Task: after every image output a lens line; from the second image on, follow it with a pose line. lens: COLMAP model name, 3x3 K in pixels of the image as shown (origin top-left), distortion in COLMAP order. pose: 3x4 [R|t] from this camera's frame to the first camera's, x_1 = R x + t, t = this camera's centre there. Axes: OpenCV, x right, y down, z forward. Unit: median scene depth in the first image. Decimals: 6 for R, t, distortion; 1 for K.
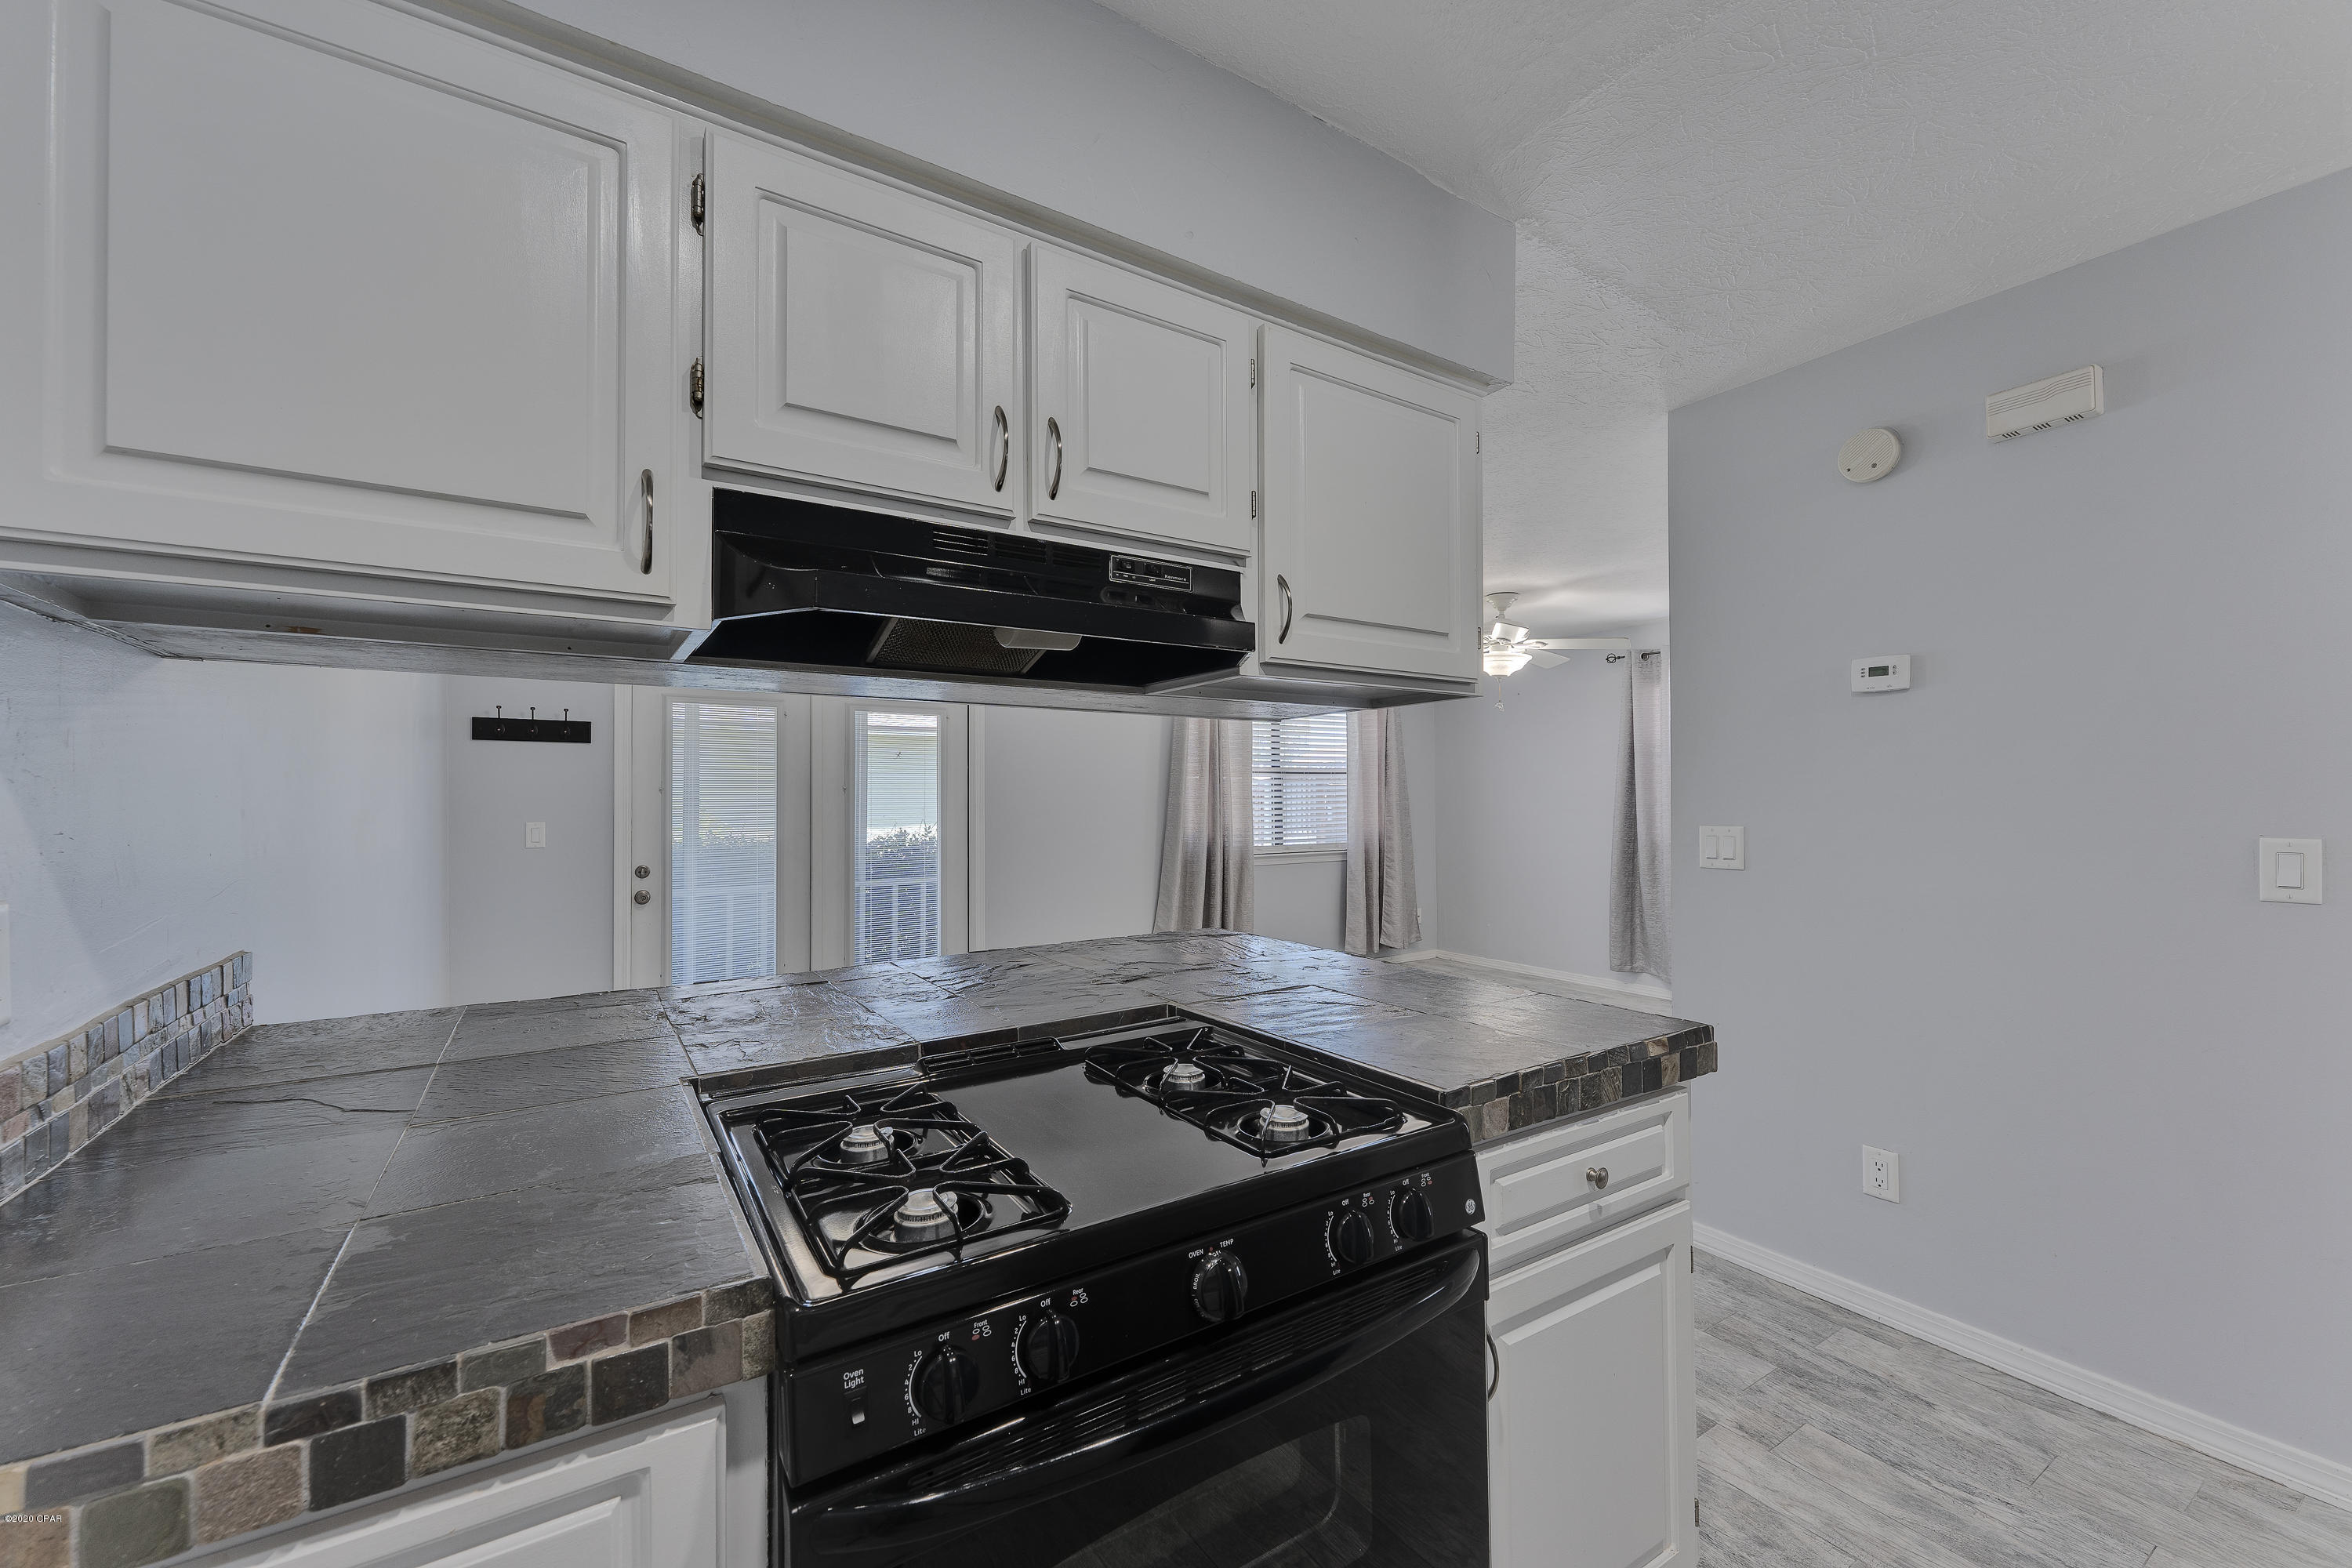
lens RADIAL K [[931.7, 0, 1189.4], [0, 931.7, 787.6], [0, 0, 1]] dist [-0.004187, -0.000191]
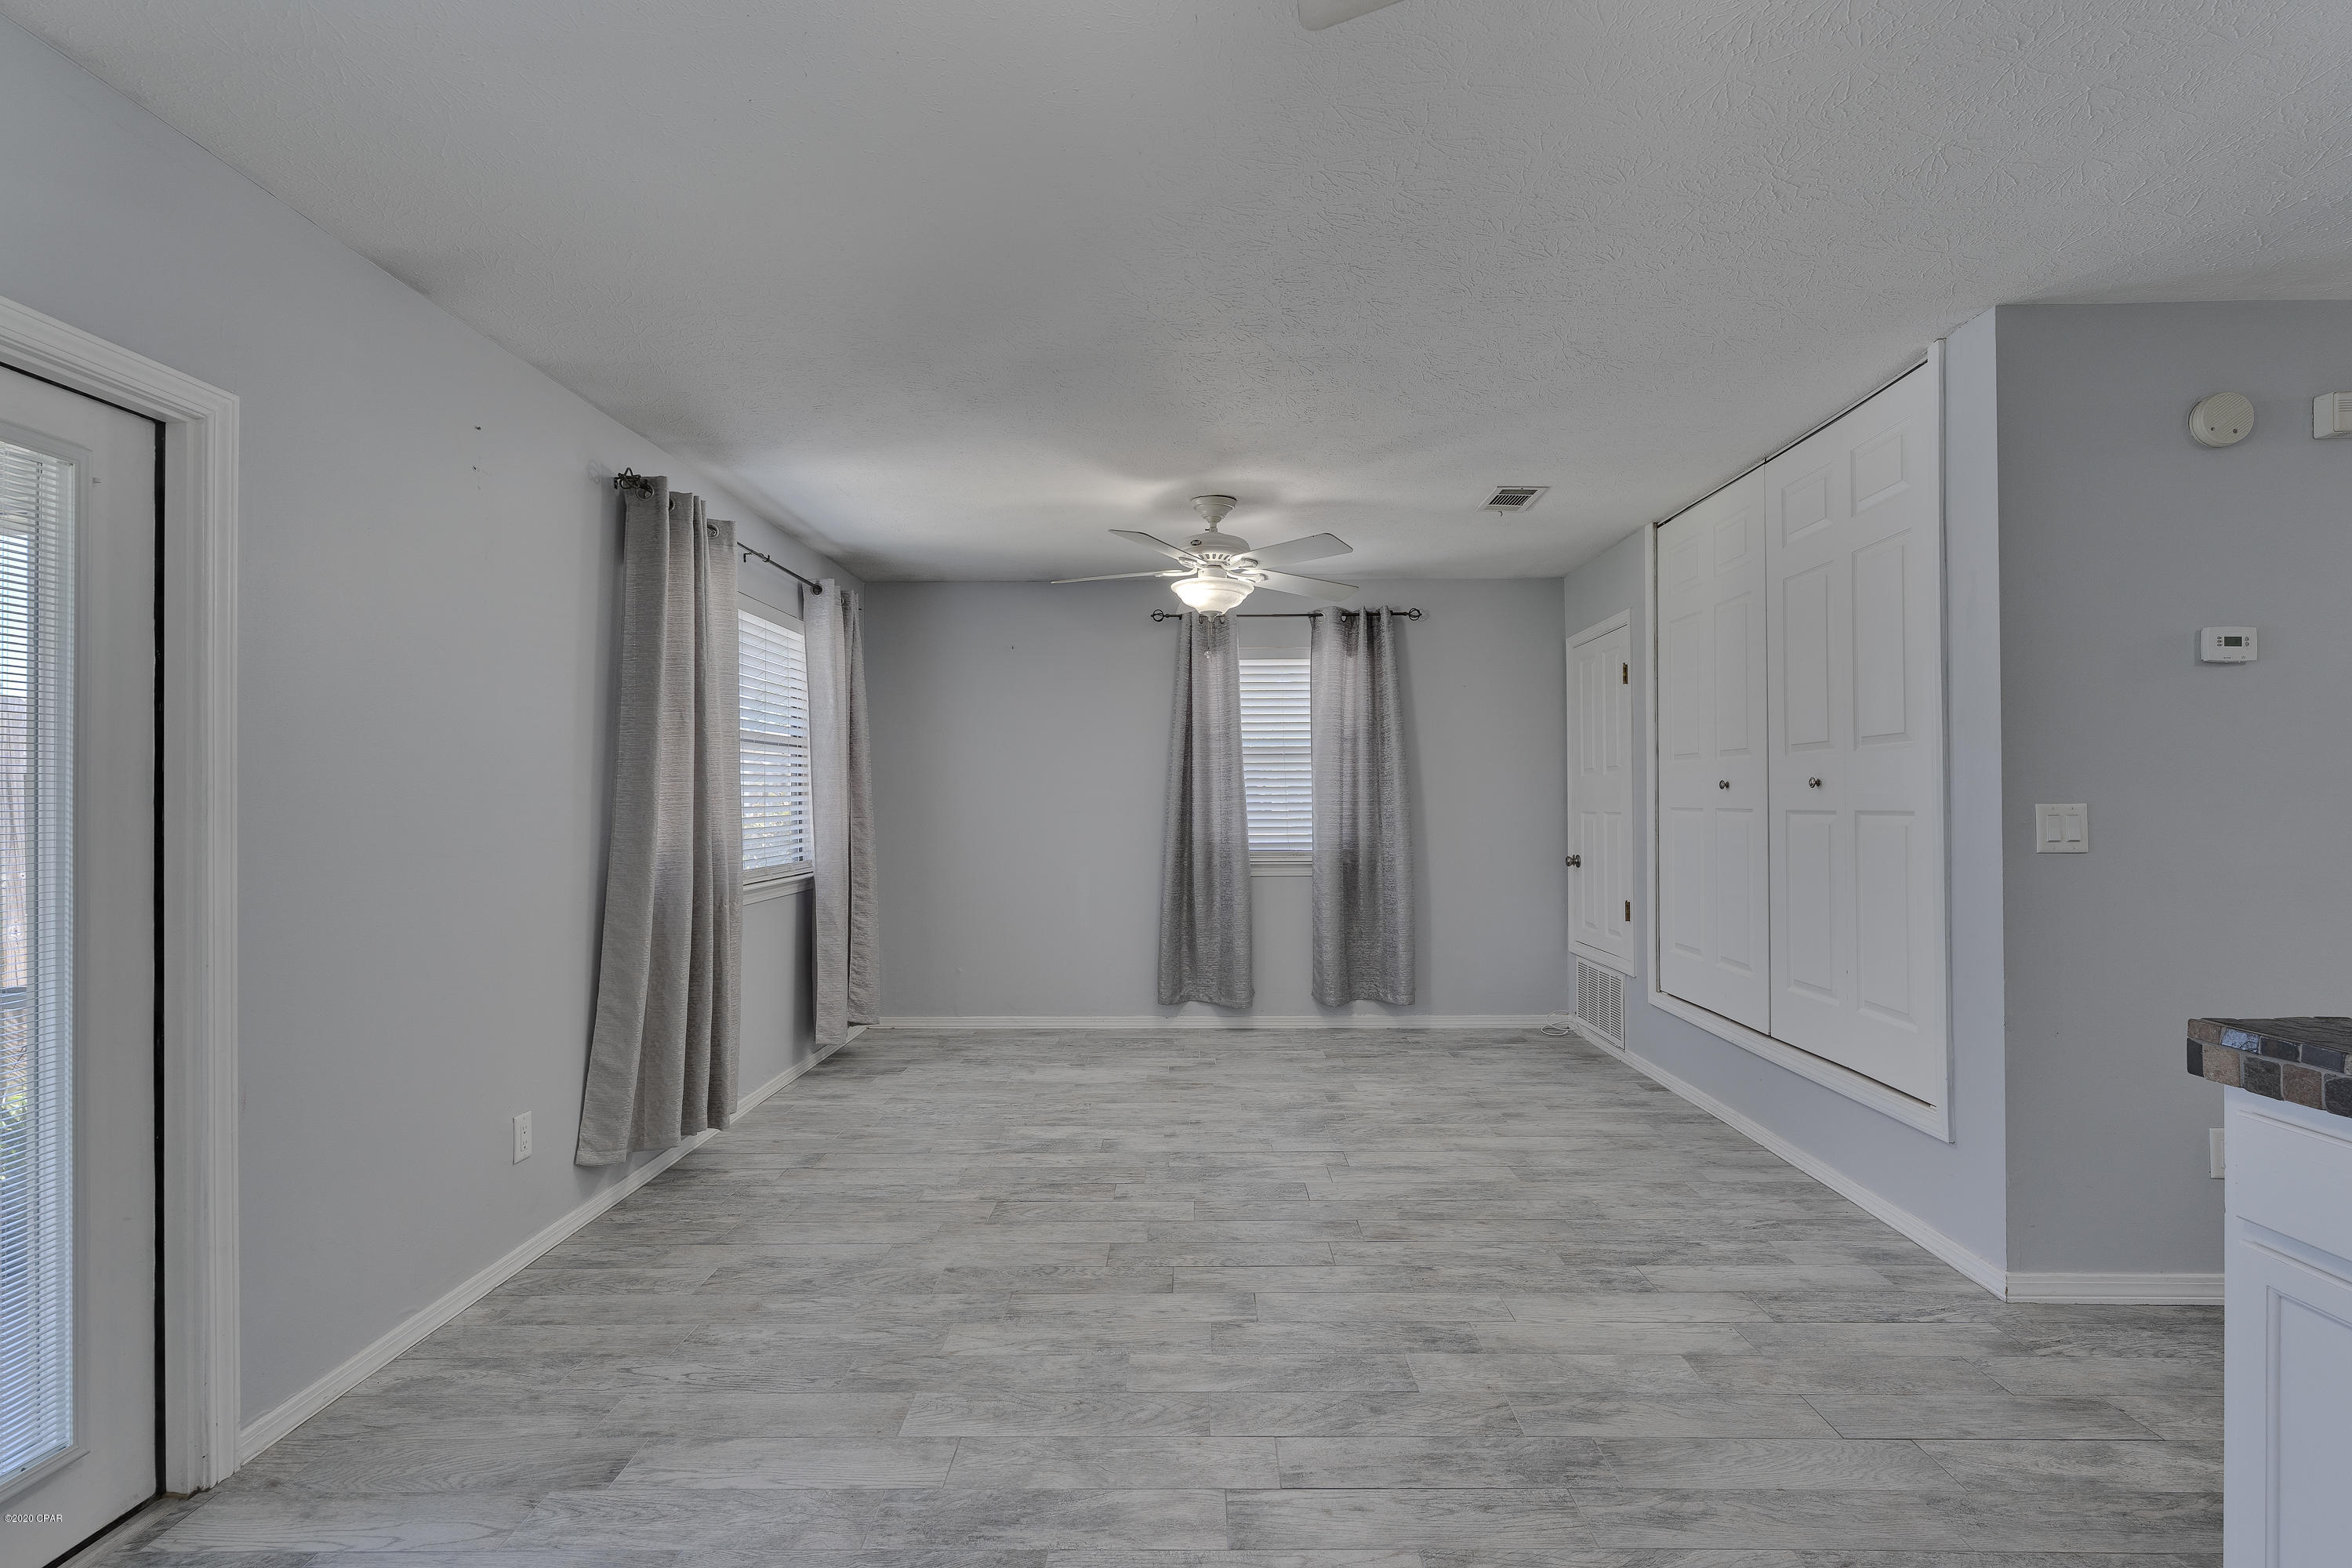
lens RADIAL K [[1064.7, 0, 1190.6], [0, 1064.7, 787.4], [0, 0, 1]] dist [0.001935, -0.002661]
pose [[0.562912, 0.012059, 0.826429, -0.397786], [-0.008561, 0.999925, -0.008759, 0.023898], [-0.826473, -0.002144, 0.562973, 0.629312]]
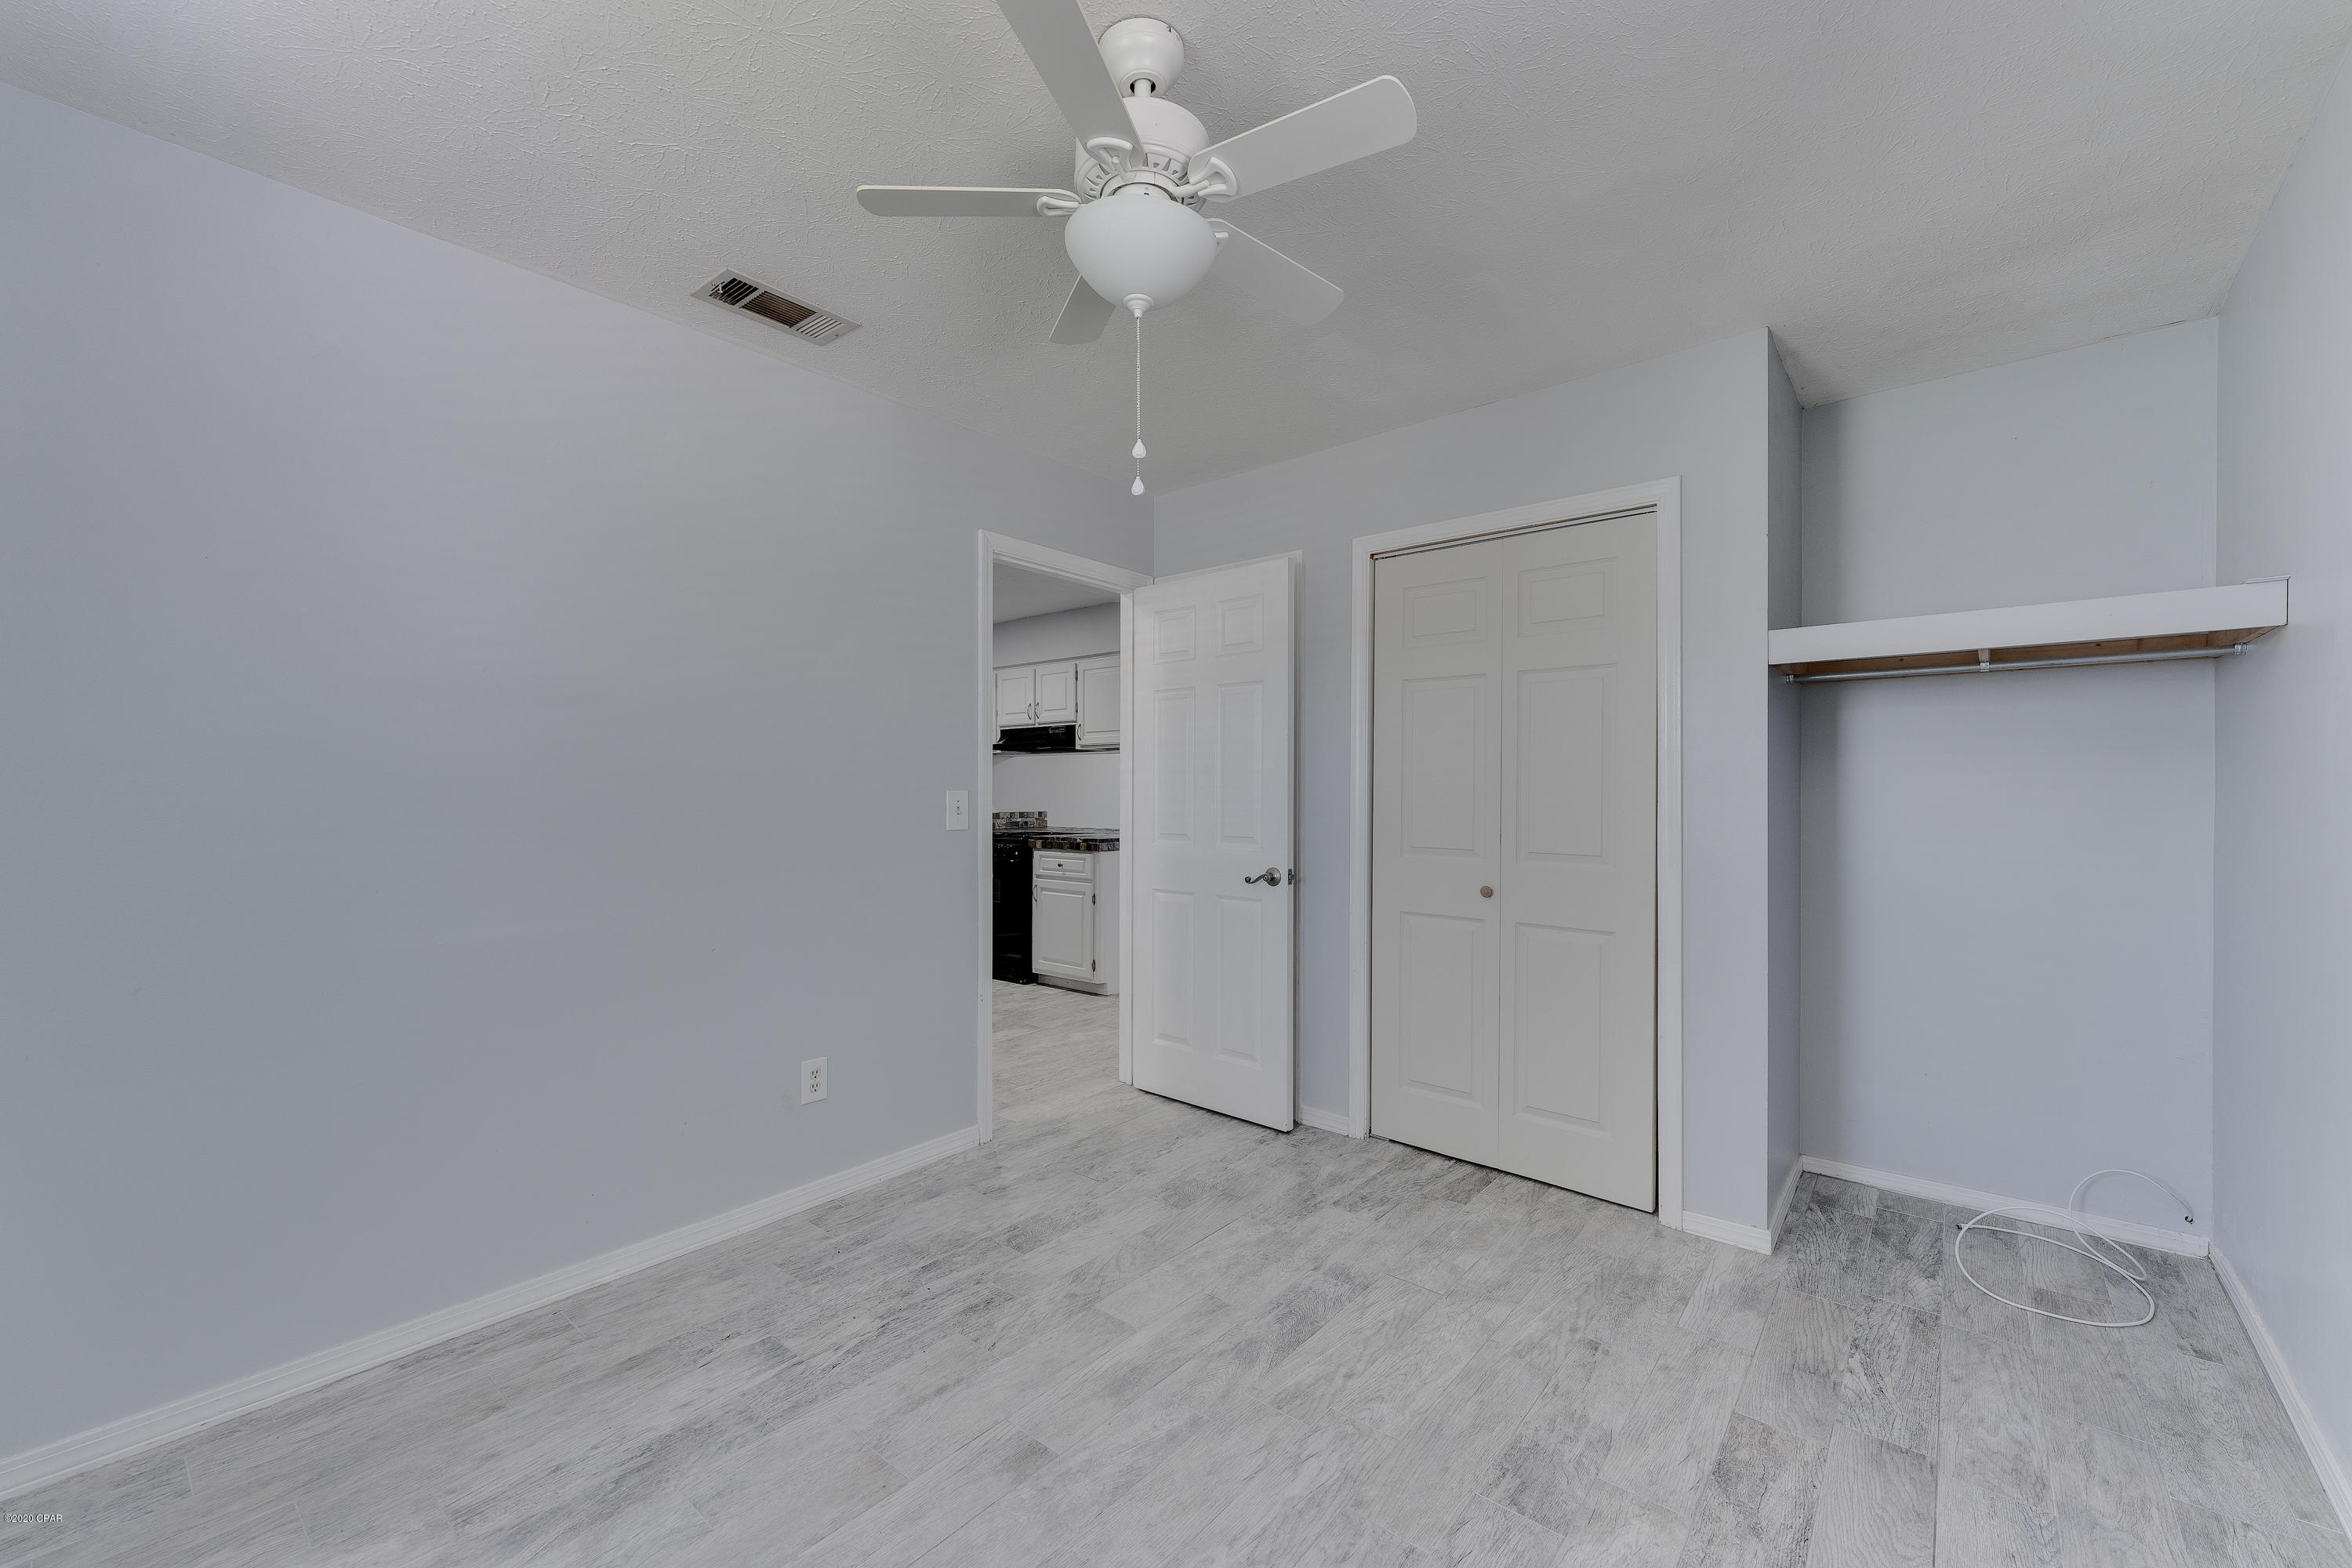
lens RADIAL K [[931.7, 0, 1171.2], [0, 931.7, 792.6], [0, 0, 1]] dist [-0.004187, -0.000191]
pose [[0.281011, 0.001594, -0.959703, 1.326497], [0.012715, 0.999905, 0.005384, 0.018079], [0.959620, -0.013715, 0.280964, 0.076595]]
